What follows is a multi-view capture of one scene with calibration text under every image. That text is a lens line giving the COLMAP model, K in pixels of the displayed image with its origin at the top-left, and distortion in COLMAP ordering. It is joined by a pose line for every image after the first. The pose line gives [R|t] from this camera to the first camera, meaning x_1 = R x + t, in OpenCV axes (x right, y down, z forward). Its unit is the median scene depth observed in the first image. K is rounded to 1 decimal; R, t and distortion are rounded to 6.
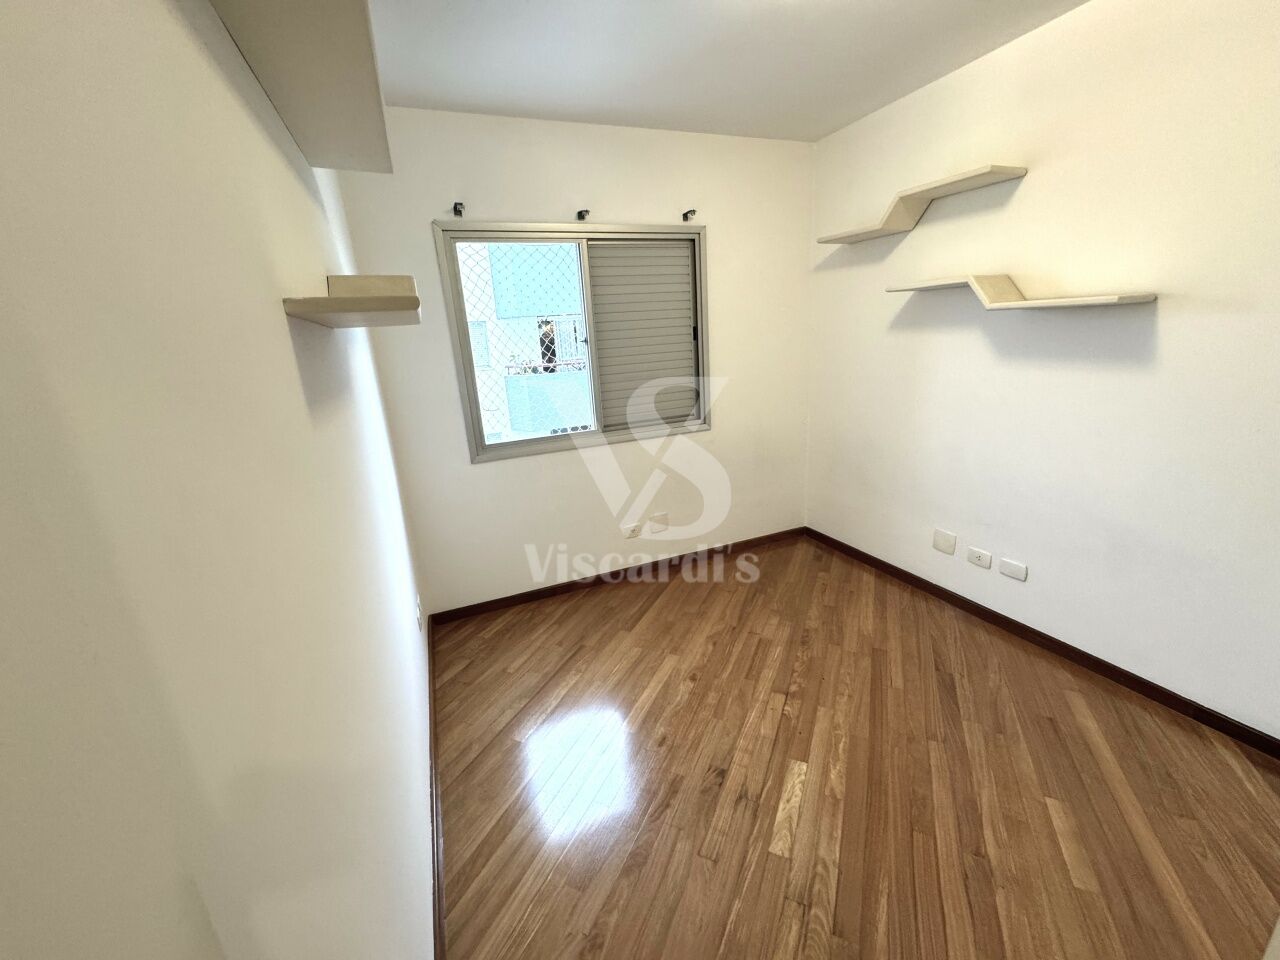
lens RADIAL K [[512.2, 0, 640.0], [0, 512.2, 480.0], [0, 0, 1]] dist [-0.002102, 0.000235]
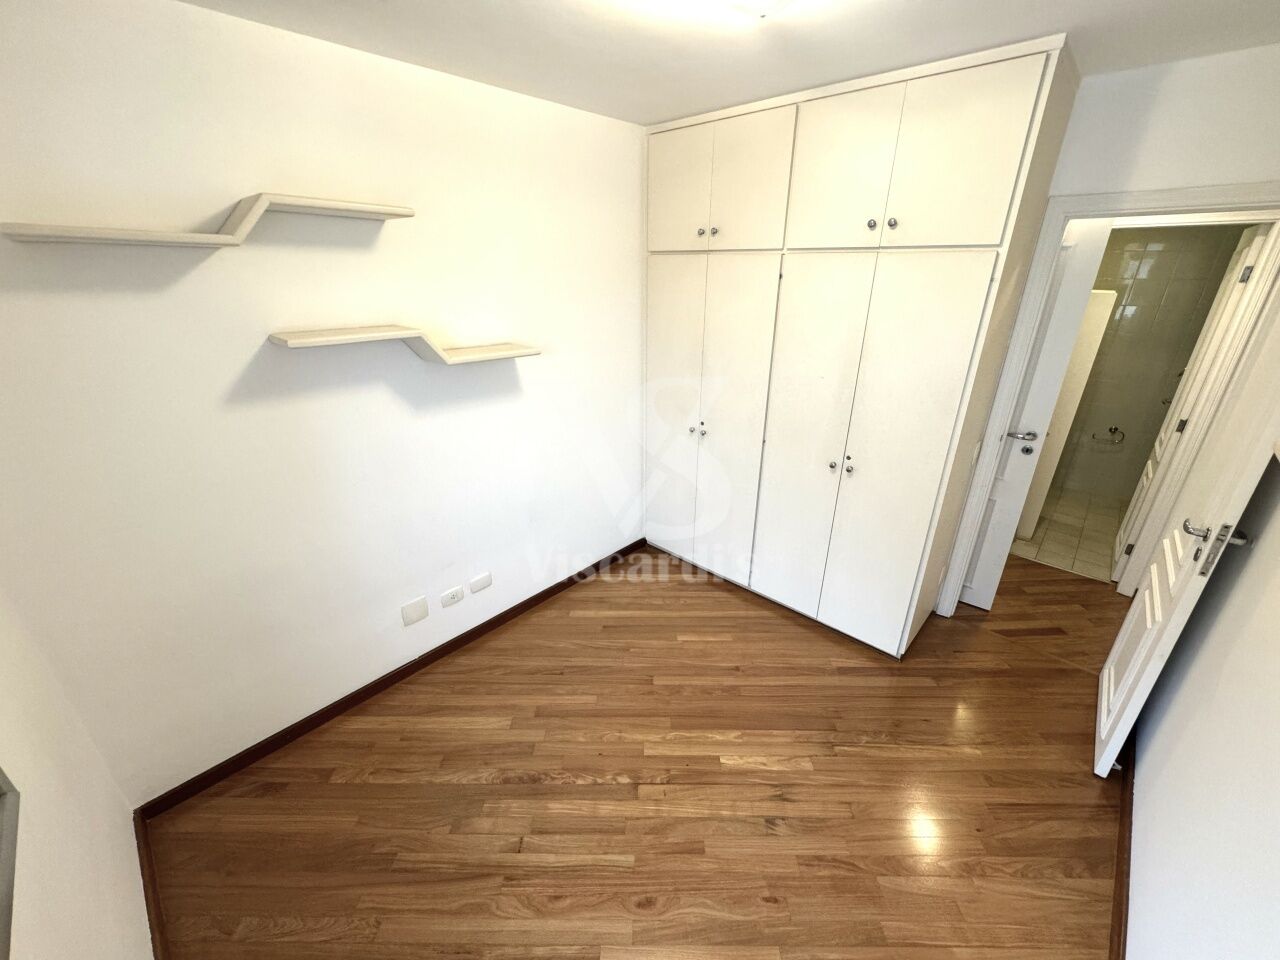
lens RADIAL K [[512.2, 0, 640.0], [0, 512.2, 480.0], [0, 0, 1]] dist [-0.002102, 0.000235]
pose [[-0.404624, -0.300071, 0.863850, -0.341894], [0.278169, 0.859483, 0.428847, -0.440029], [-0.871149, 0.413818, -0.264297, 0.982997]]
